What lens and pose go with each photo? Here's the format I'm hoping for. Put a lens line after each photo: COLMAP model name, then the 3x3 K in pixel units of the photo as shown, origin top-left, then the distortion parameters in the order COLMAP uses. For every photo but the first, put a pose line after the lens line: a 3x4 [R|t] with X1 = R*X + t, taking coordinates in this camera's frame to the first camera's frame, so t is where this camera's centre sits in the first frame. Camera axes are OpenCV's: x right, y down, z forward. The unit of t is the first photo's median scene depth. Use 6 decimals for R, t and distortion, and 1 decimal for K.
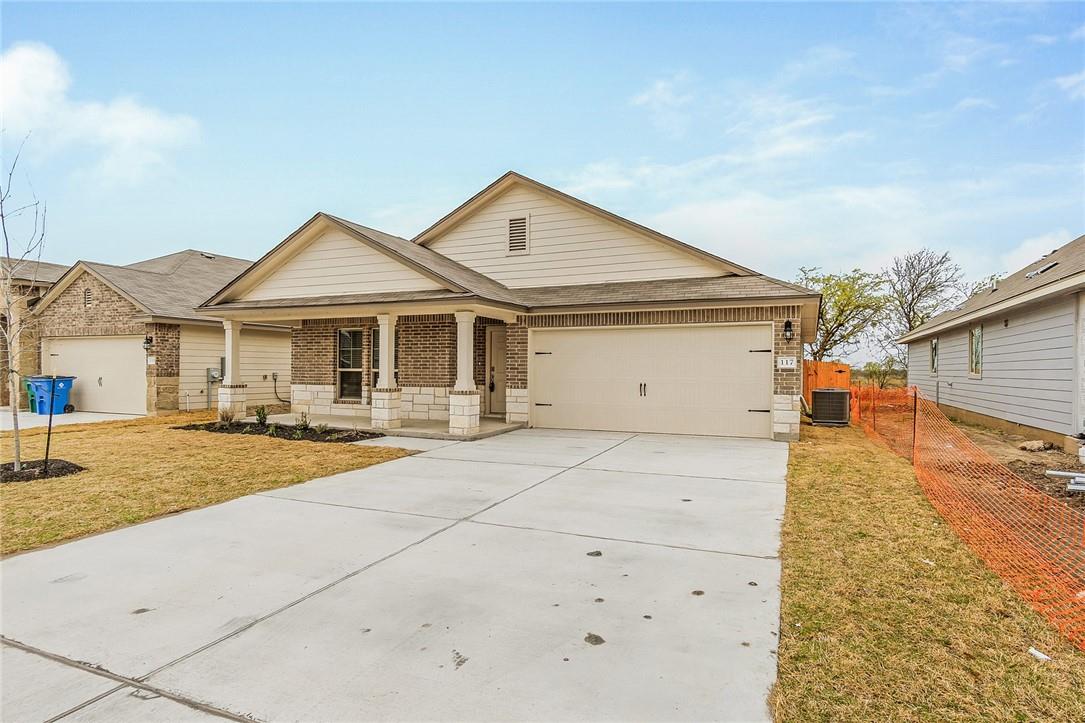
lens RADIAL K [[598.5, 0, 522.6], [0, 598.5, 368.8], [0, 0, 1]] dist [0.002070, 0.003503]
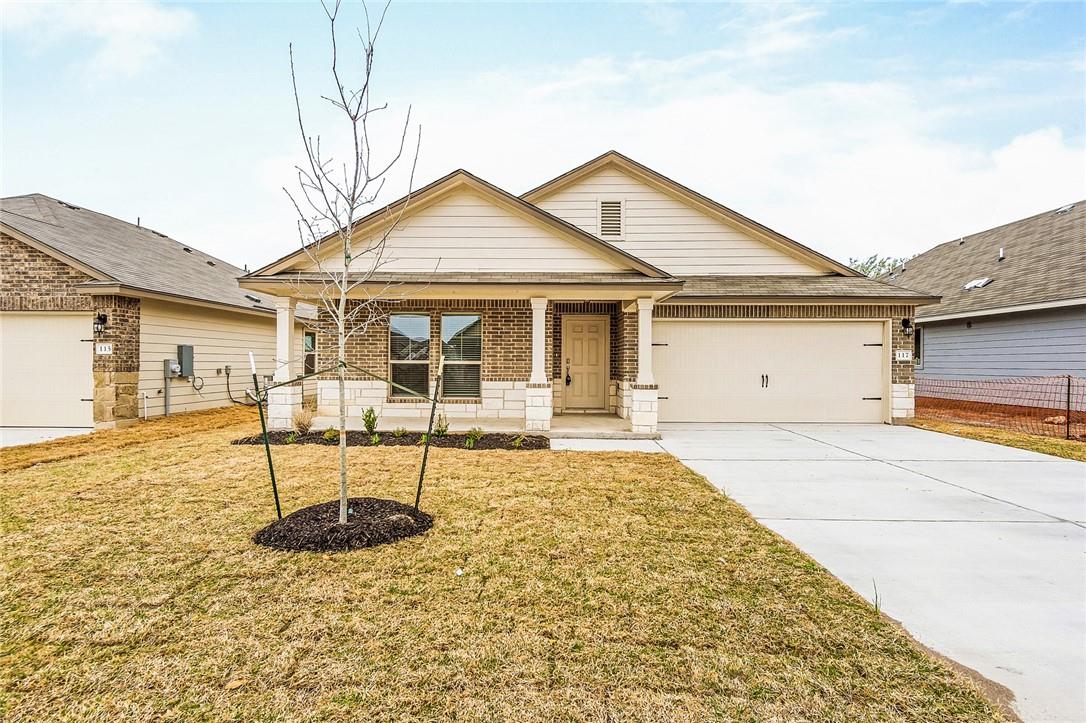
lens RADIAL K [[599.1, 0, 536.0], [0, 599.1, 363.0], [0, 0, 1]] dist [0.002070, 0.003503]
pose [[0.917941, -0.000803, 0.396717, -0.522035], [-0.000522, 0.999995, 0.003232, 0.000610], [-0.396718, -0.003174, 0.917935, 0.190211]]
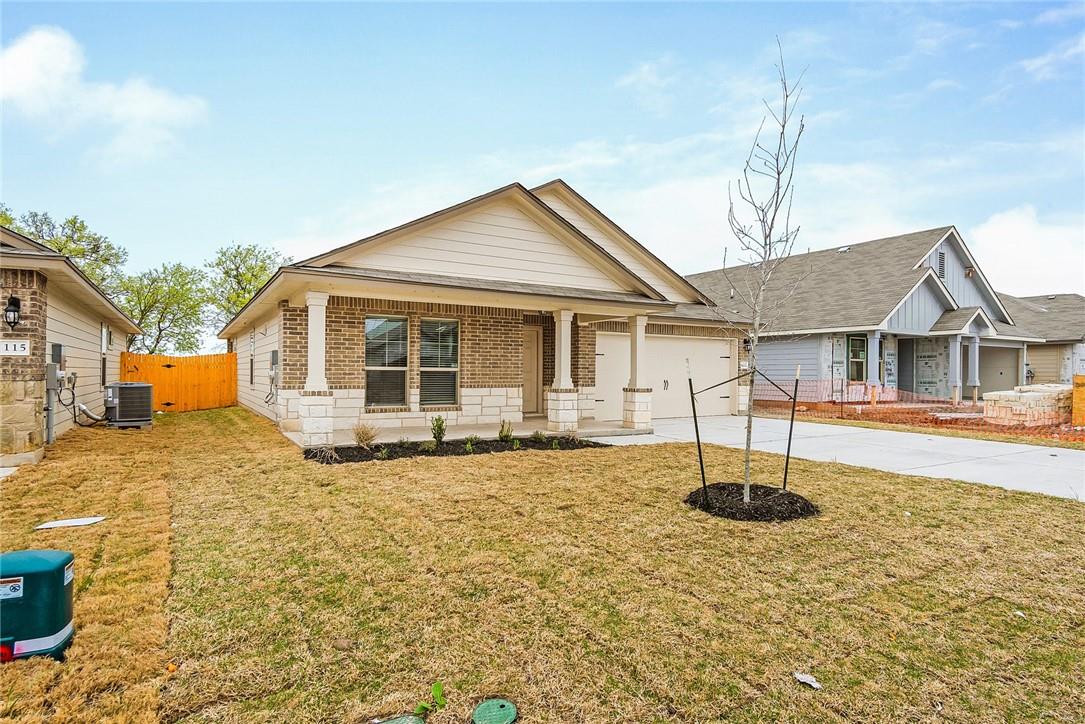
lens RADIAL K [[598.5, 0, 537.0], [0, 598.5, 368.1], [0, 0, 1]] dist [0.002070, 0.003503]
pose [[0.558485, 0.003432, 0.829507, -0.940275], [-0.005626, 0.999984, -0.000350, 0.000749], [-0.829495, -0.004471, 0.558496, 0.464784]]
